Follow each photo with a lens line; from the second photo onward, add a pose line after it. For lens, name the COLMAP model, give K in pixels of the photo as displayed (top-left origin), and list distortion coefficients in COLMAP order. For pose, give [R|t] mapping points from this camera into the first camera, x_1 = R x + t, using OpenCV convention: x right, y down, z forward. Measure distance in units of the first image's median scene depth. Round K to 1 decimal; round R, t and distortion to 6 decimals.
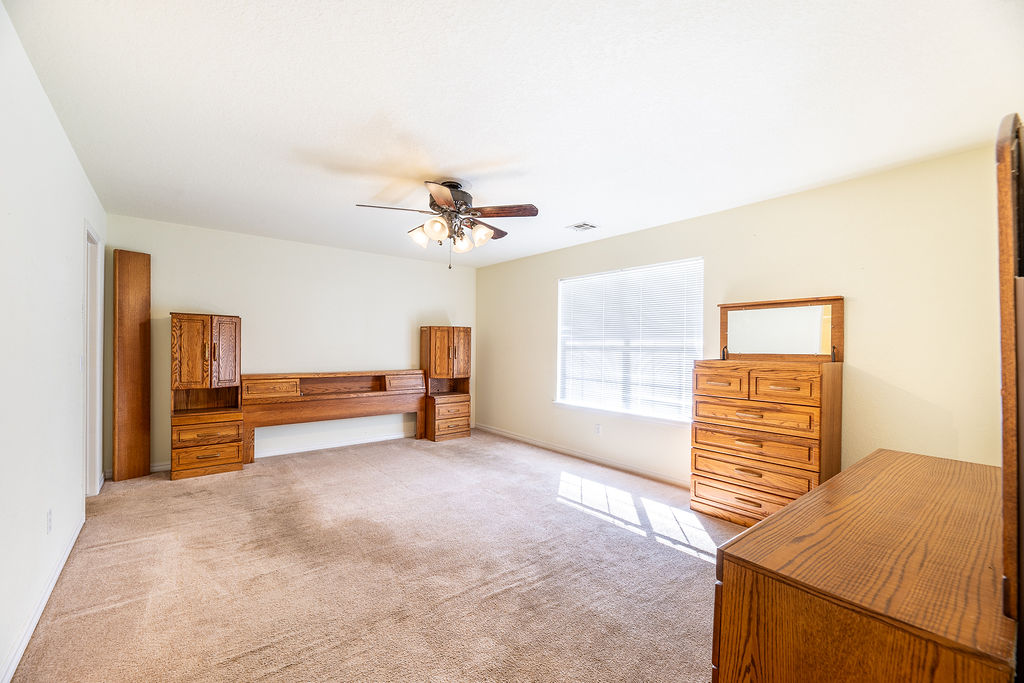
lens RADIAL K [[420.5, 0, 501.8], [0, 420.5, 346.5], [0, 0, 1]] dist [-0.002974, -0.000639]
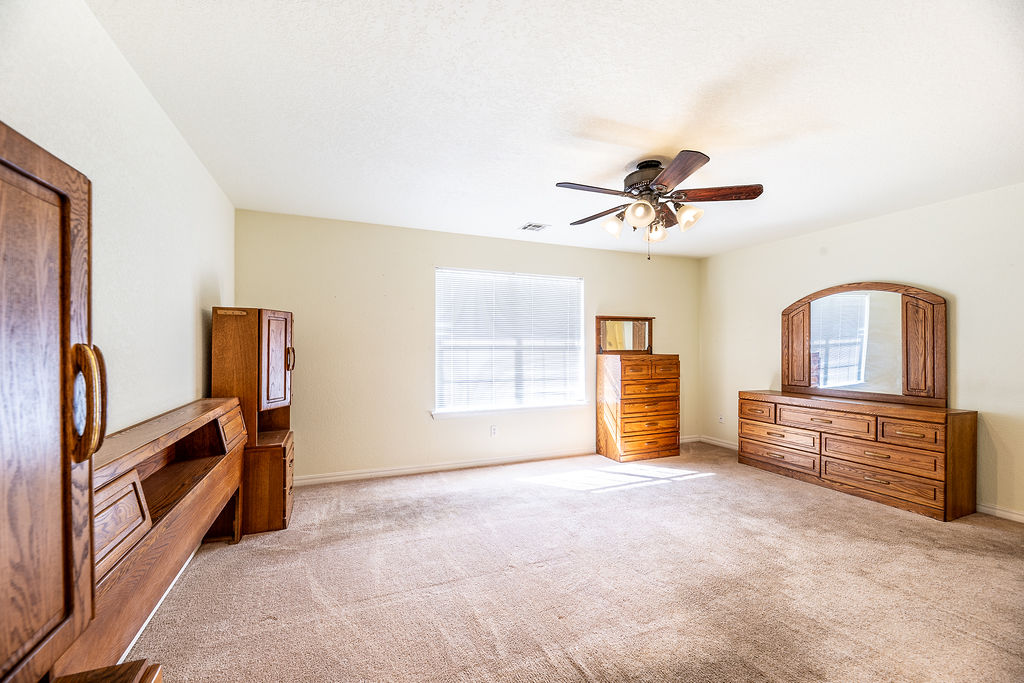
lens RADIAL K [[420.5, 0, 505.7], [0, 420.5, 343.8], [0, 0, 1]] dist [-0.002974, -0.000639]
pose [[0.266576, -0.001947, 0.963812, -0.761822], [0.002075, 0.999997, 0.001446, -0.006869], [-0.963812, 0.001615, 0.266579, 0.764056]]
